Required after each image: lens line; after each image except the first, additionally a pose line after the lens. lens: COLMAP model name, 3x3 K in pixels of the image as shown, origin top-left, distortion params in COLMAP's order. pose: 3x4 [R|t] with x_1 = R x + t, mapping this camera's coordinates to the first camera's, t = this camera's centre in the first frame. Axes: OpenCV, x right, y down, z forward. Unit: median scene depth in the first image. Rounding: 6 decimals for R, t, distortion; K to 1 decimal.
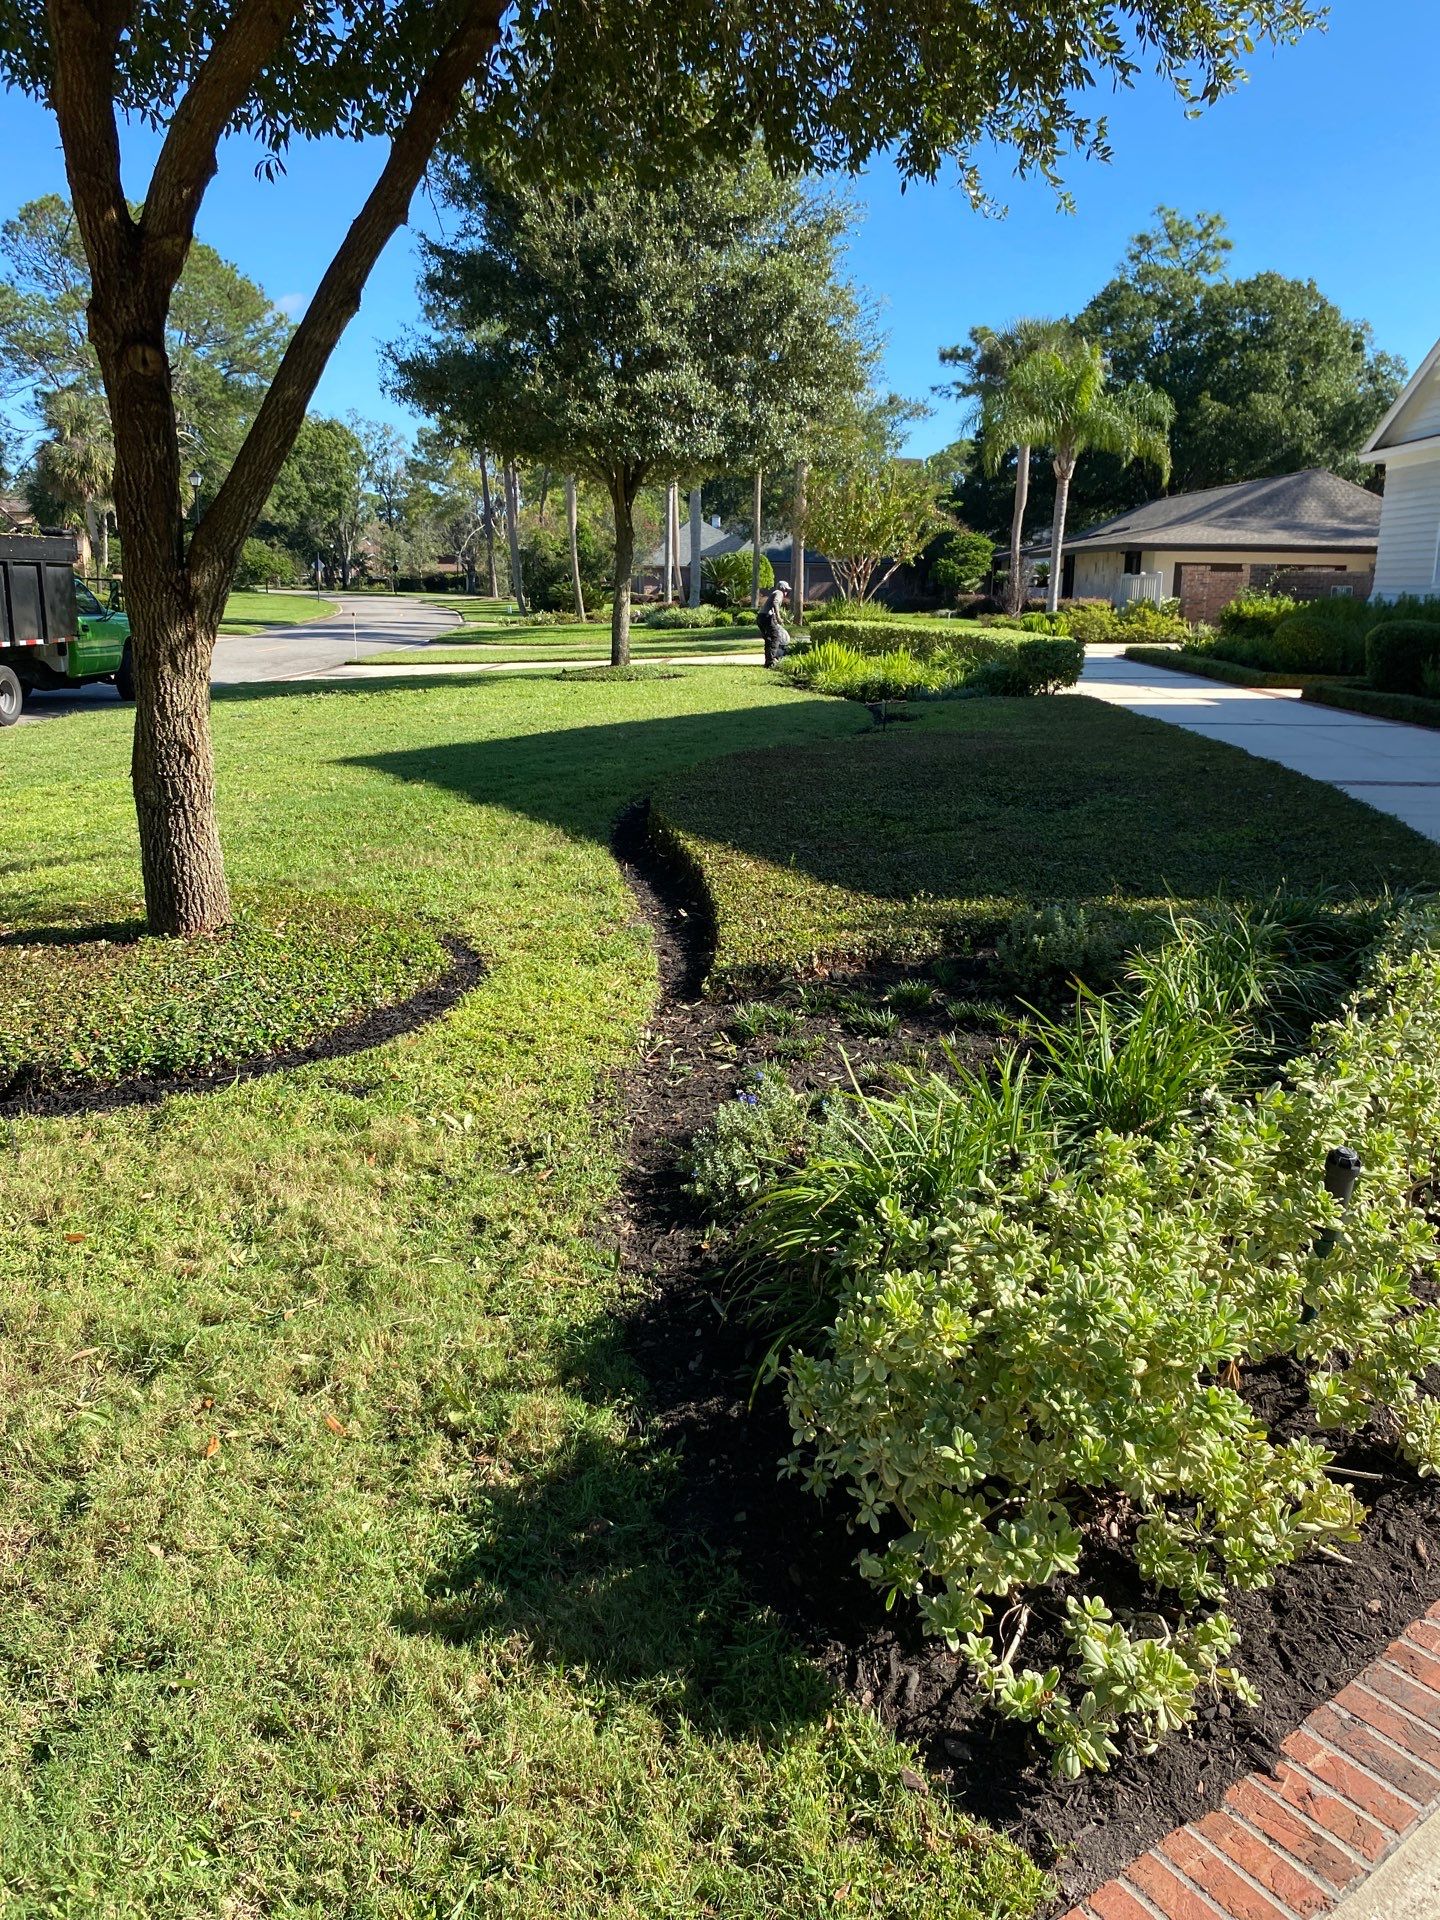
lens RADIAL K [[1427.1, 0, 738.0], [0, 1427.1, 941.4], [0, 0, 1]] dist [0.021212, -0.023310]
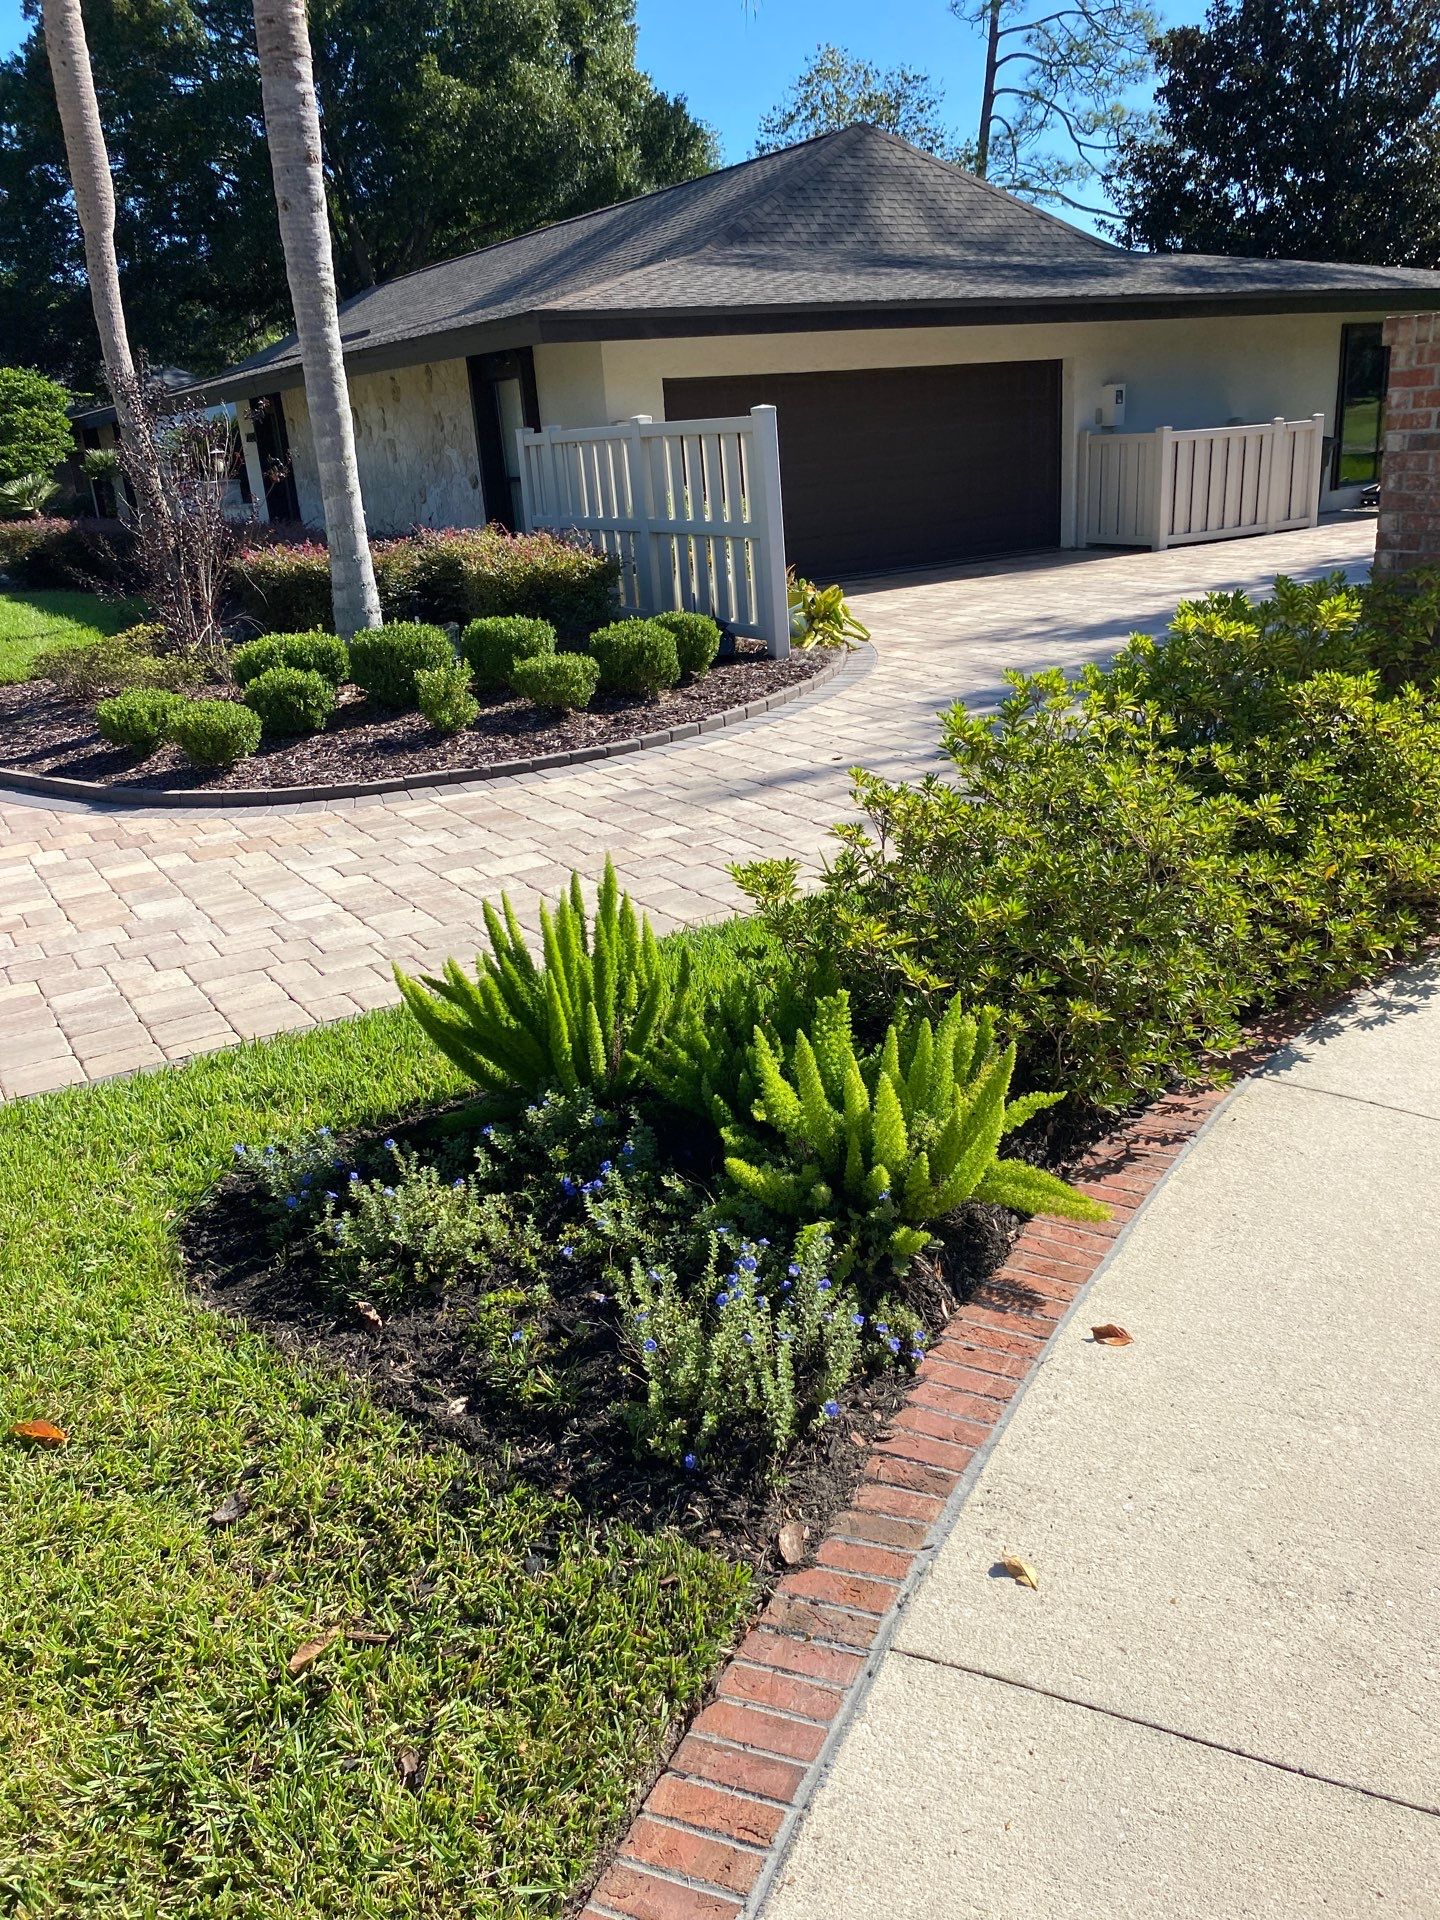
lens RADIAL K [[1427.1, 0, 727.2], [0, 1427.1, 977.8], [0, 0, 1]] dist [0.021212, -0.023310]
pose [[0.844503, -0.255932, 0.470439, 0.093884], [0.203075, 0.965852, 0.160903, -0.128475], [-0.495555, -0.040348, 0.867639, 0.495082]]
